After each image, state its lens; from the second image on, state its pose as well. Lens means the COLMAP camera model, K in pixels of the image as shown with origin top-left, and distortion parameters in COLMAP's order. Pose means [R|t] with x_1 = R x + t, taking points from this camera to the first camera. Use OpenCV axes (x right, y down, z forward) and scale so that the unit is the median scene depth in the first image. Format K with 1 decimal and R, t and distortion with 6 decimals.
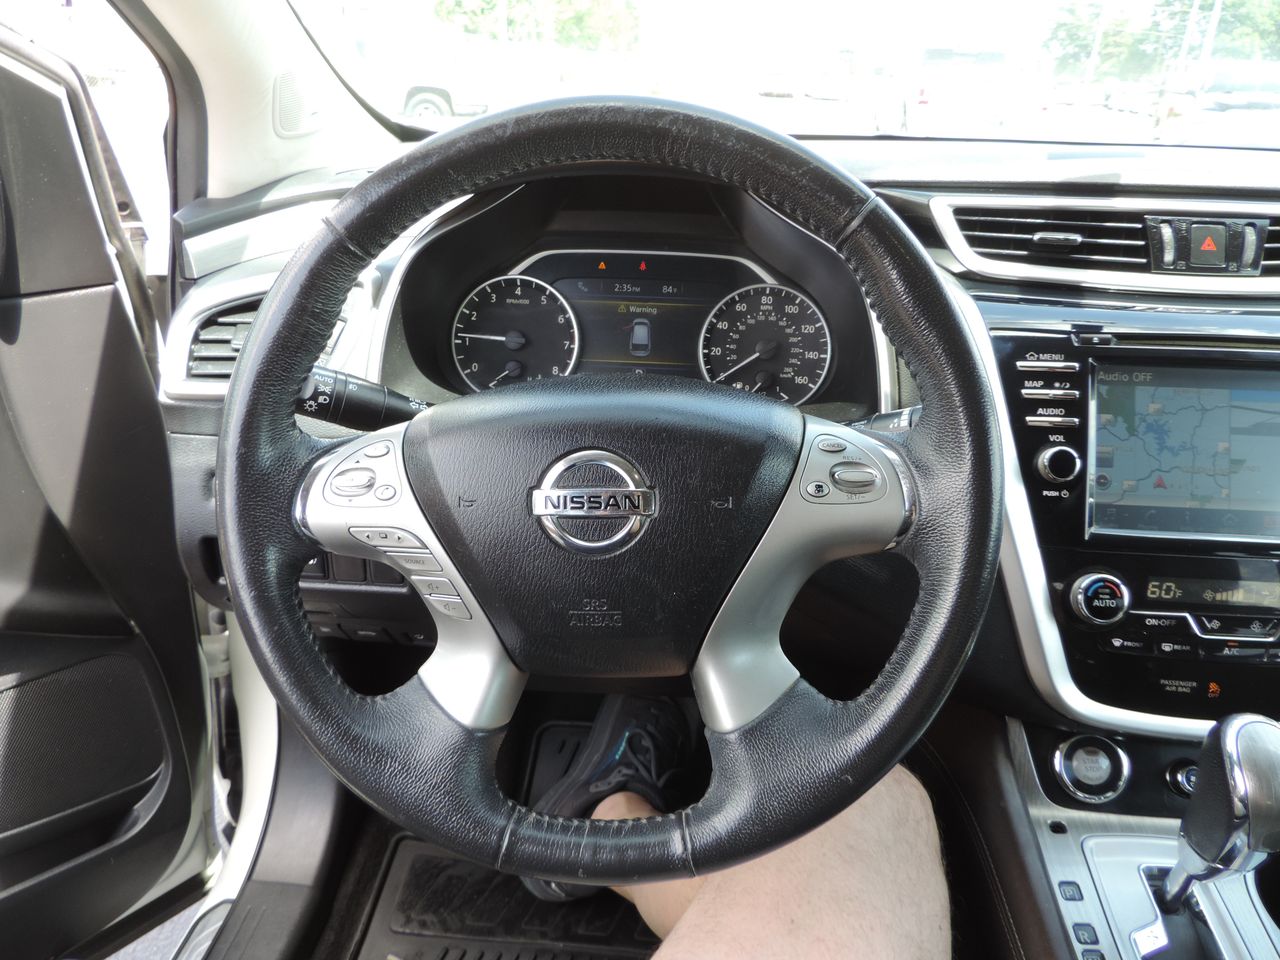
lens RADIAL K [[905.3, 0, 593.9], [0, 905.3, 478.3], [0, 0, 1]] dist [-0.035608, -0.000356]
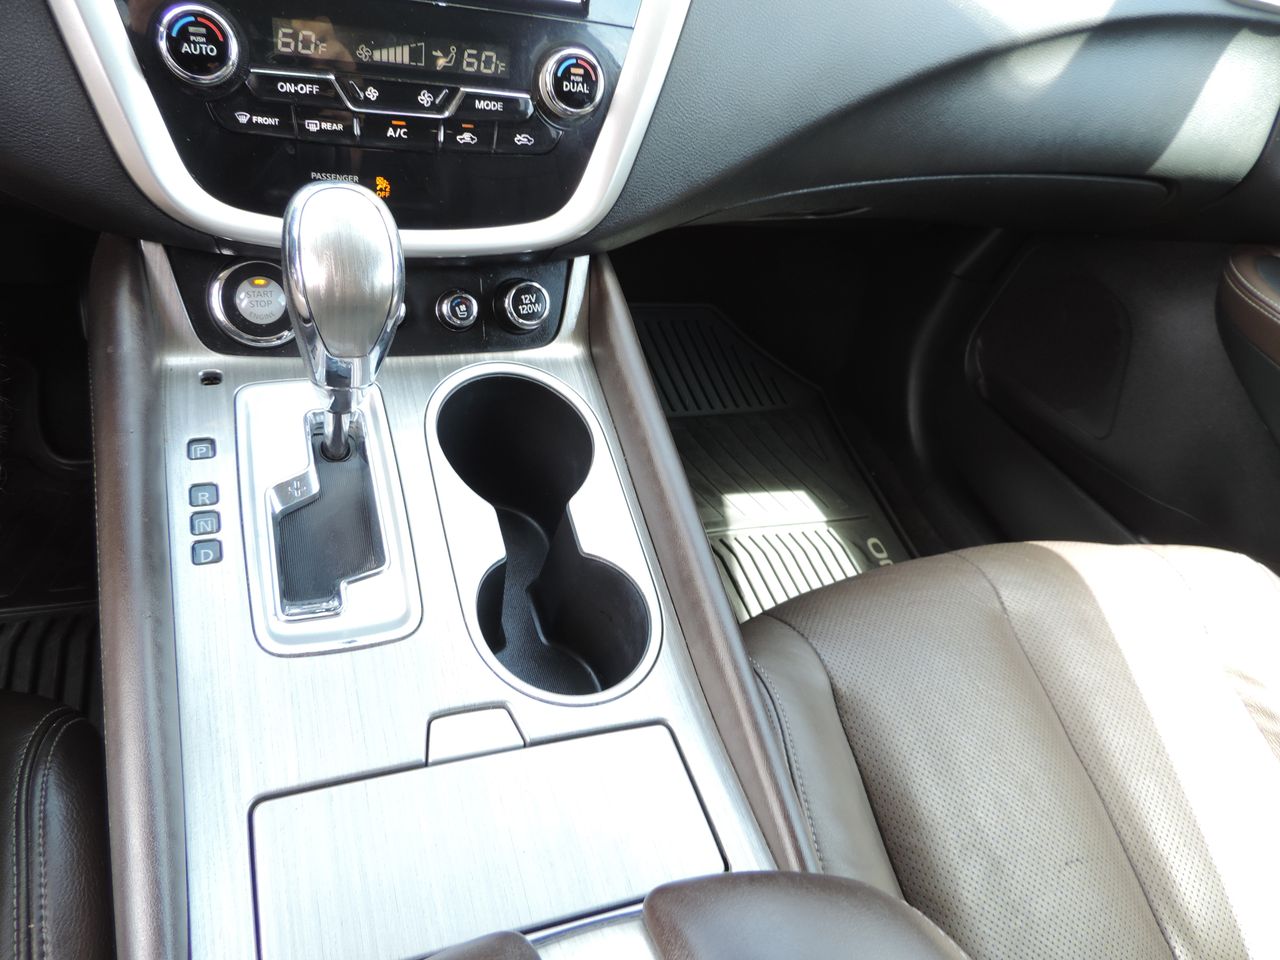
lens RADIAL K [[870.4, 0, 621.8], [0, 870.4, 485.9], [0, 0, 1]] dist [-0.030252, -0.002587]
pose [[0.886521, -0.143142, 0.439990, 0.503832], [-0.025361, 0.934479, 0.355115, 0.205609], [-0.461993, -0.325975, 0.824805, 0.178257]]
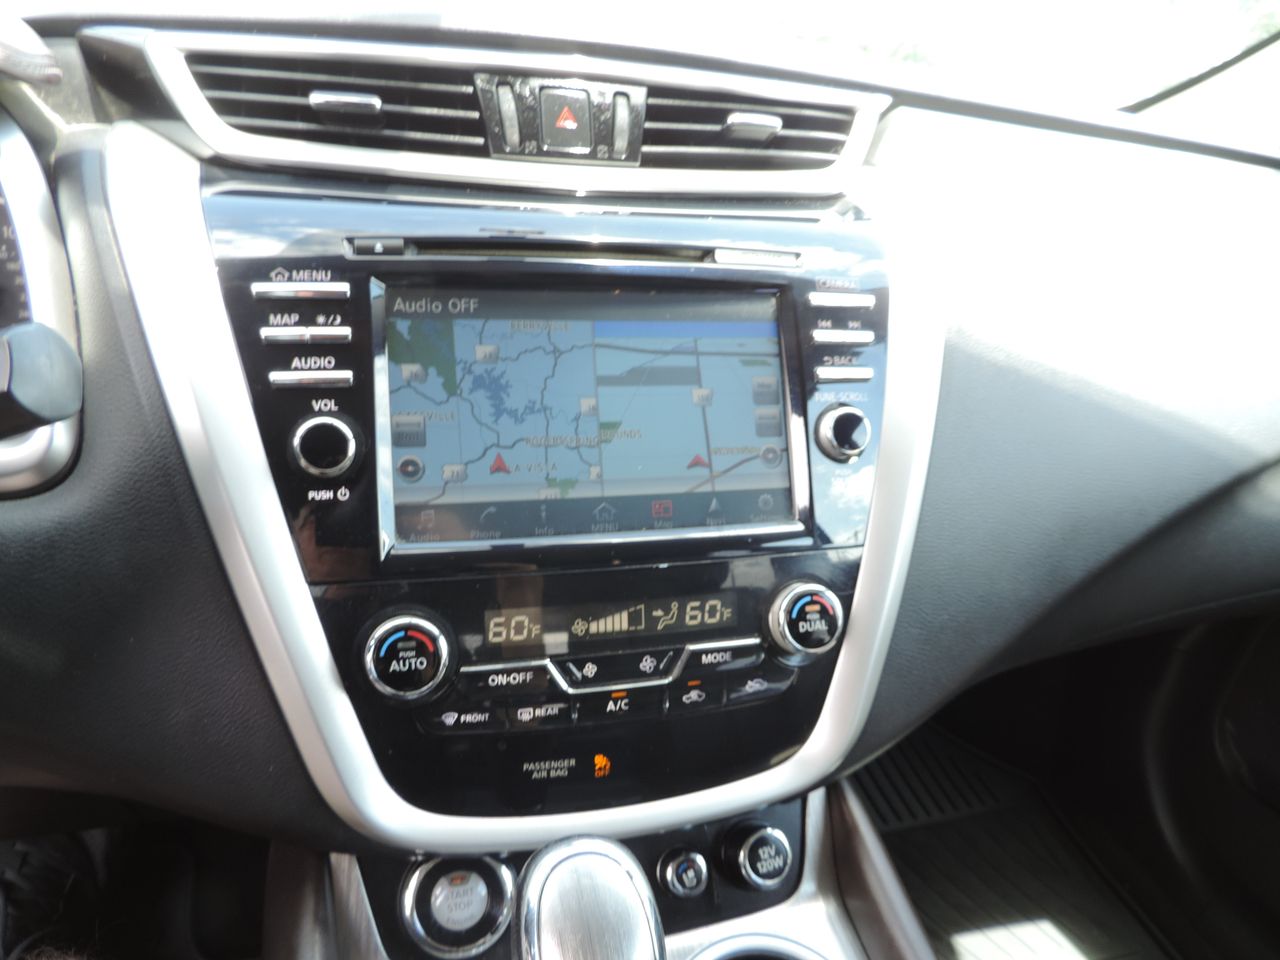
lens RADIAL K [[870.4, 0, 621.8], [0, 870.4, 485.9], [0, 0, 1]] dist [-0.030252, -0.002587]
pose [[0.930729, -0.080419, 0.356758, 0.488043], [0.082508, 0.996546, 0.009386, 0.021862], [-0.356281, 0.020699, 0.934150, 0.370081]]
